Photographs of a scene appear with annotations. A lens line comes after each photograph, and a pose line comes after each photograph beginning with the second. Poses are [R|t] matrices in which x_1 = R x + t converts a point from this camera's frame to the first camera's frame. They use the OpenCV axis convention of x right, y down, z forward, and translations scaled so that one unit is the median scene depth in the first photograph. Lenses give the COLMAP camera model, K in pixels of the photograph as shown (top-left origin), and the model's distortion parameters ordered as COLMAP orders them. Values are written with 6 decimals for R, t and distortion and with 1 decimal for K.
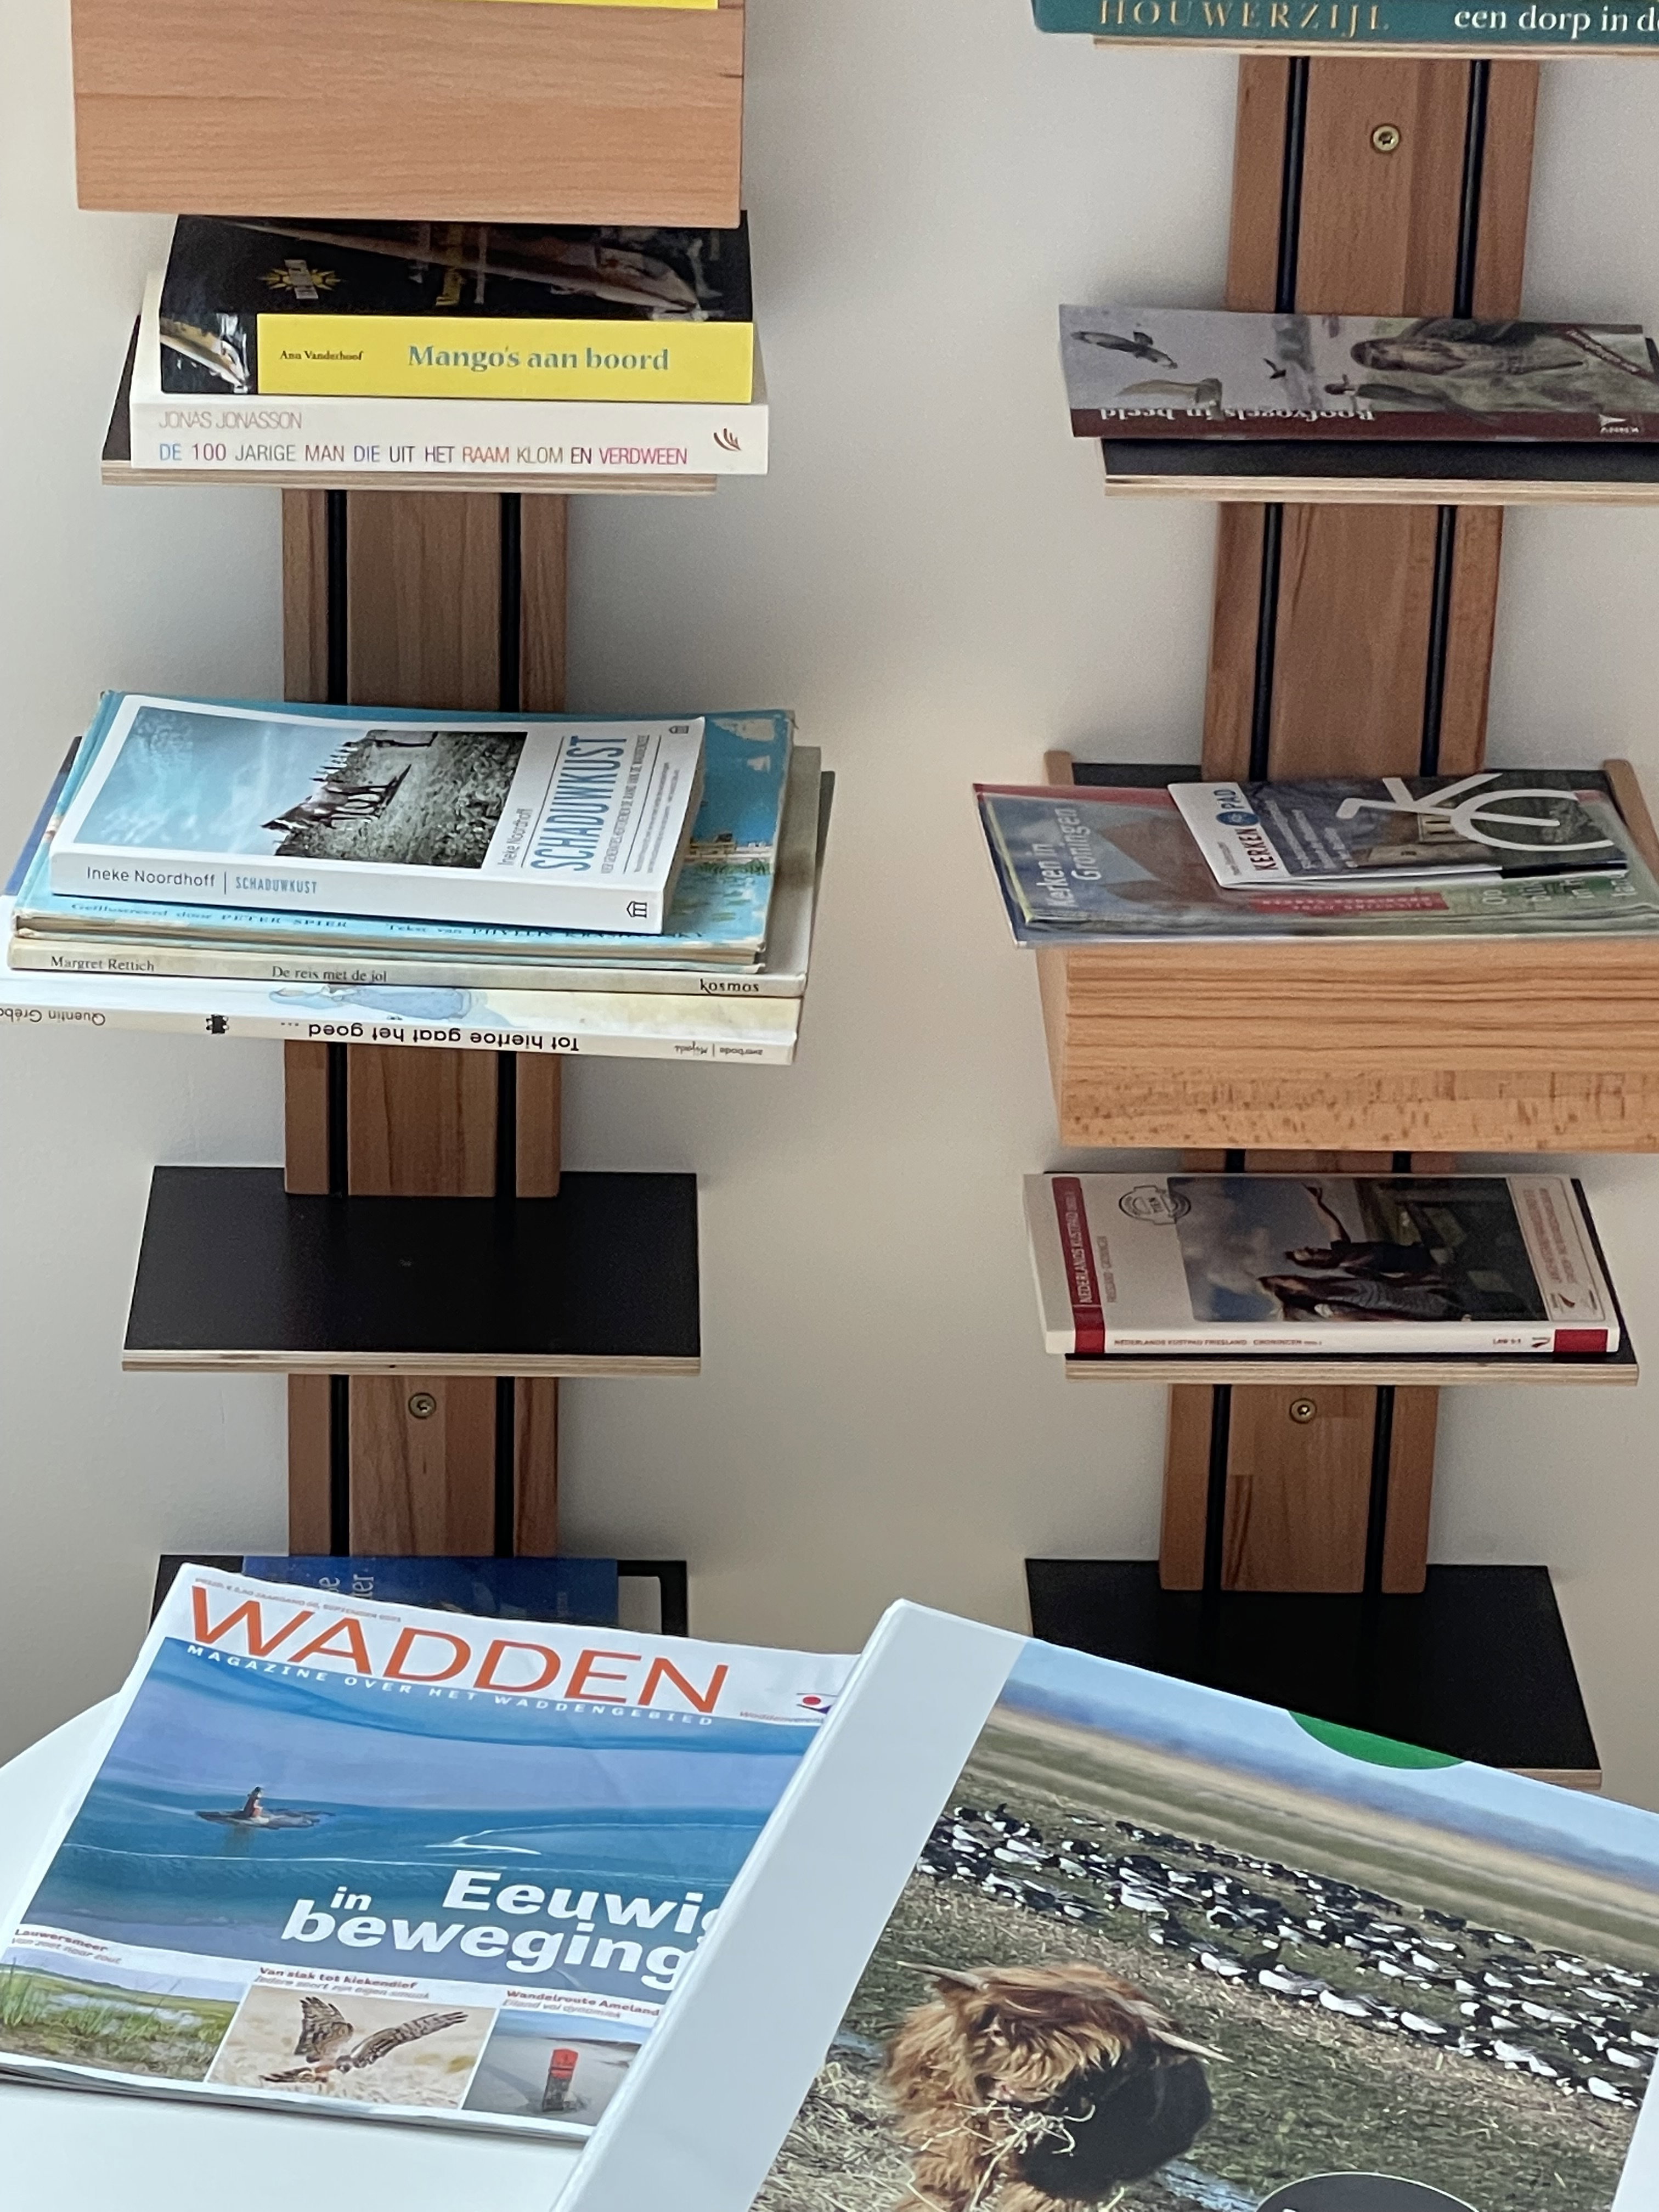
lens RADIAL K [[6267.6, 0, 829.5], [0, 6267.6, 1106.0], [0, 0, 1]] dist [-0.019398, 1.314140]
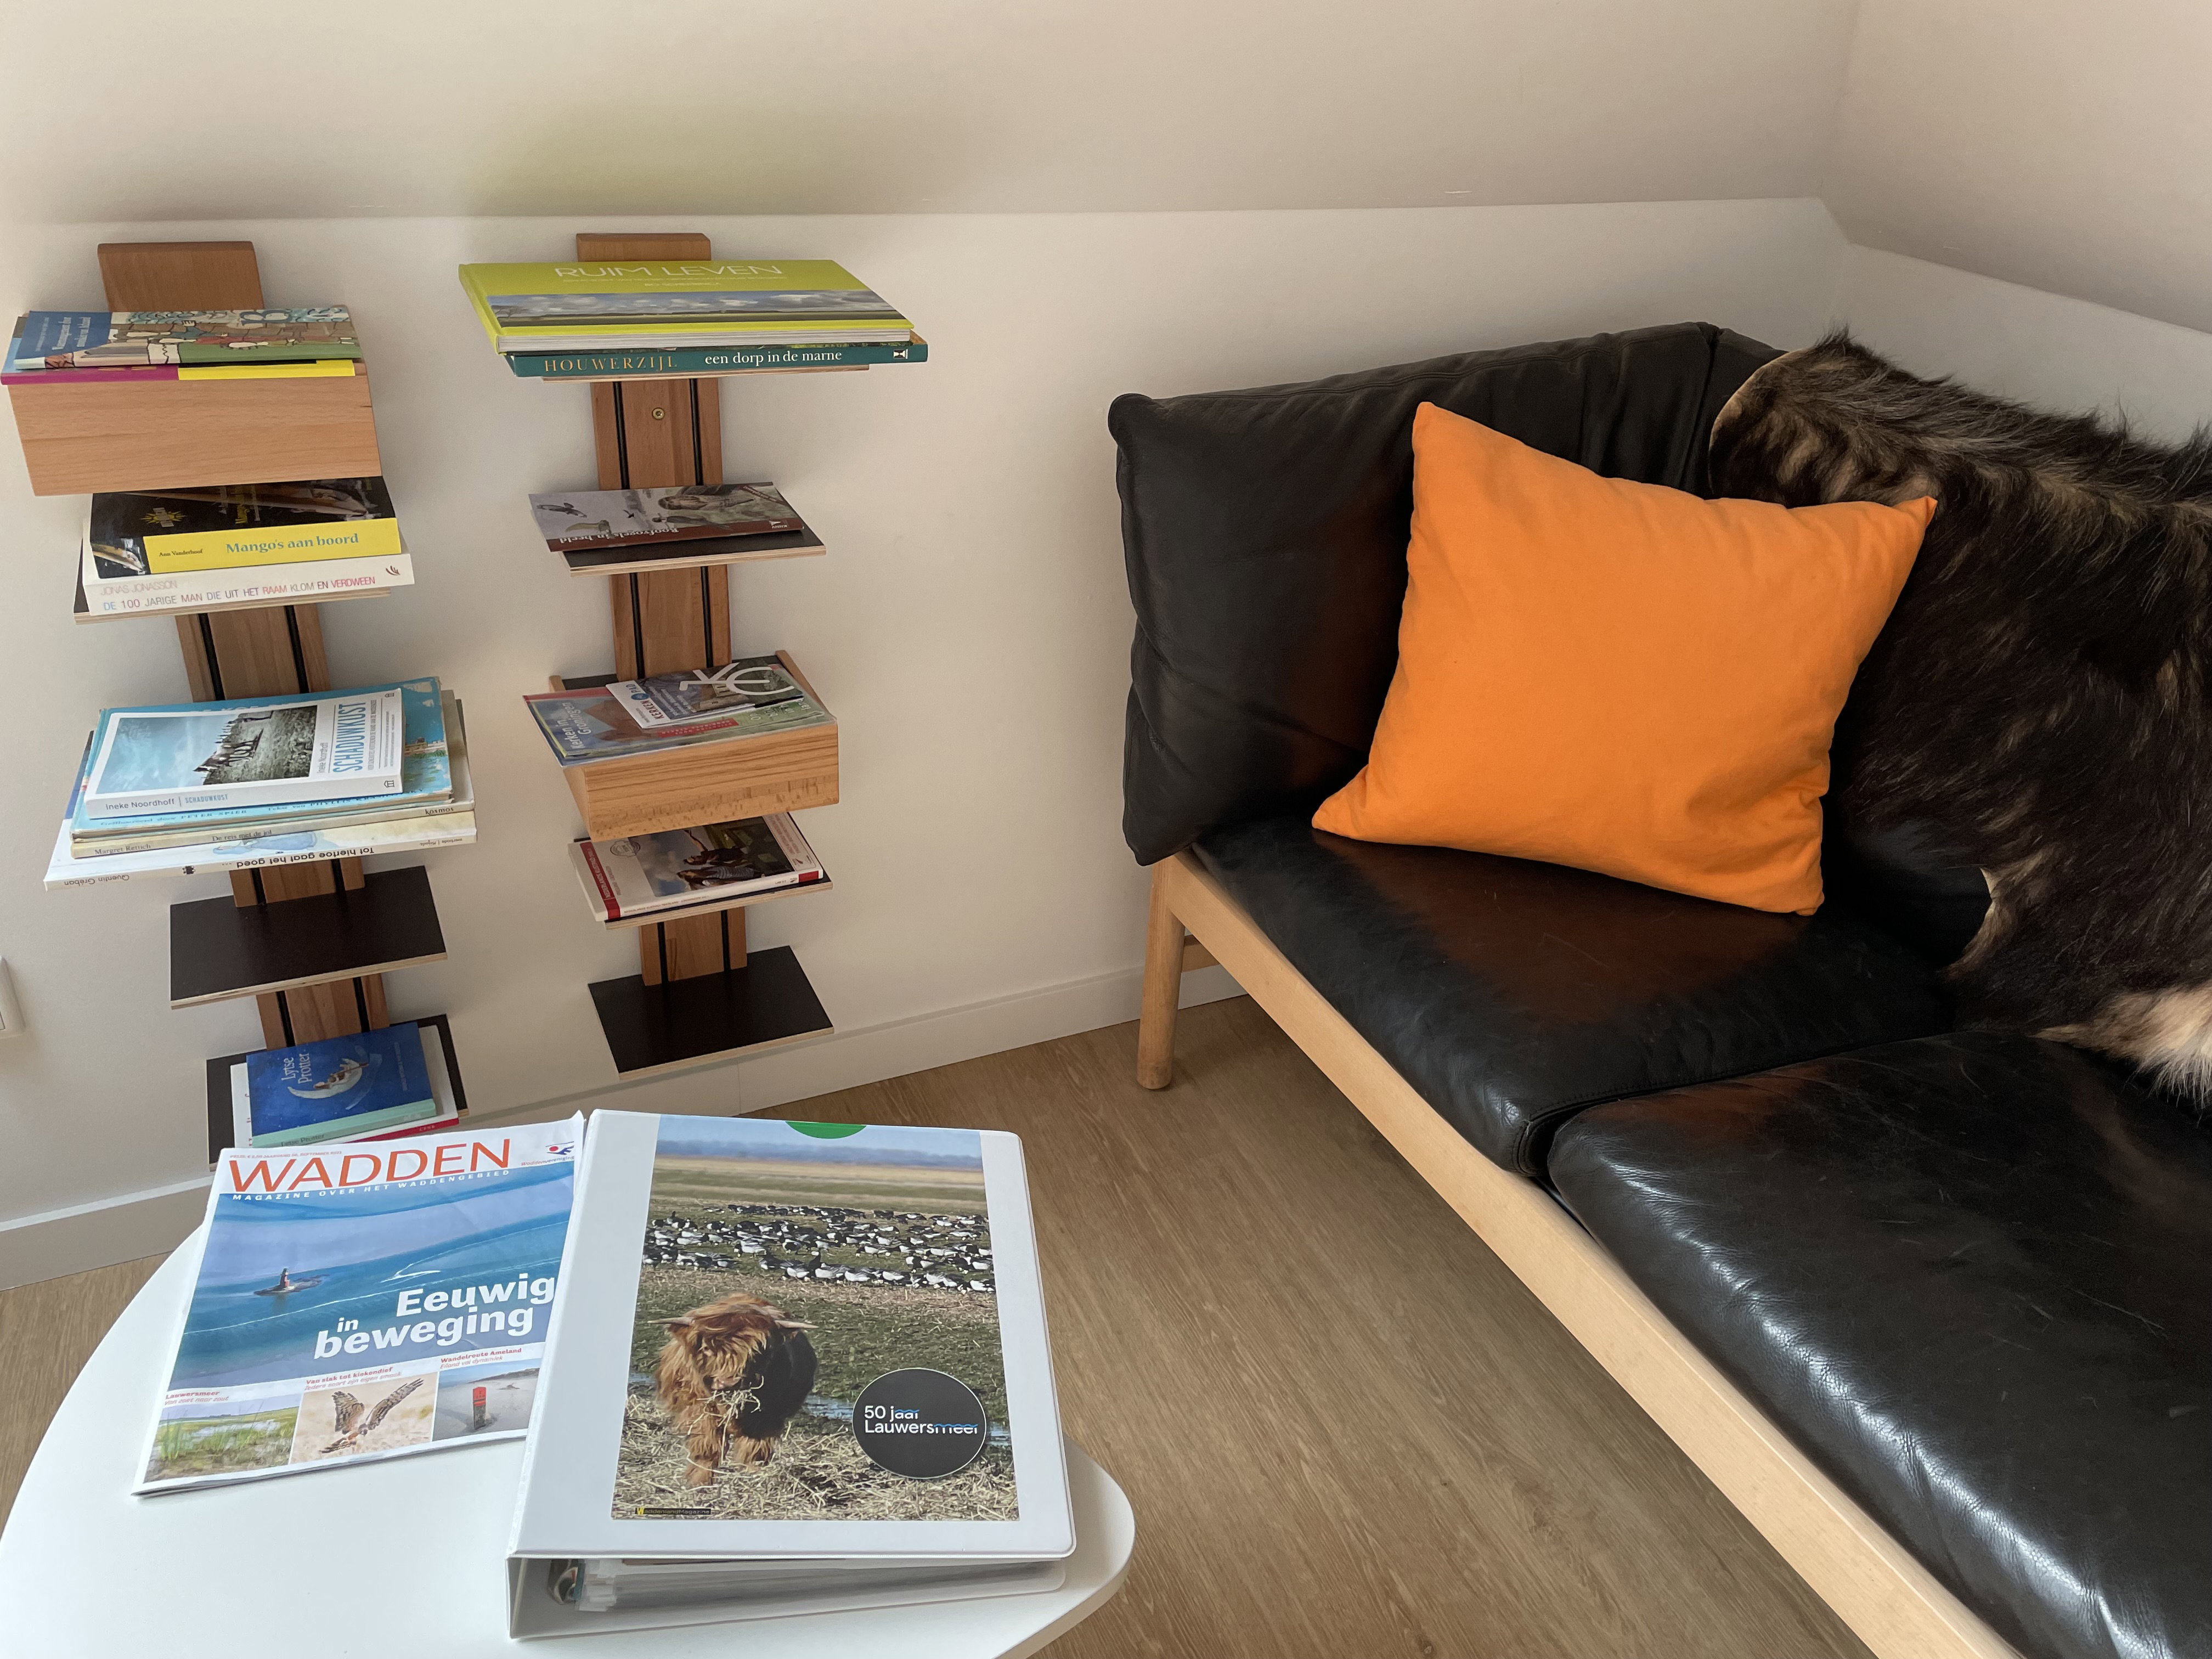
lens RADIAL K [[1680.6, 0, 1129.0], [0, 1680.6, 821.2], [0, 0, 1]] dist [0.077969, -0.106683]
pose [[0.909513, -0.169011, 0.379765, -0.022918], [0.132272, 0.983795, 0.121046, -0.056725], [-0.394069, -0.059861, 0.917129, 0.330213]]
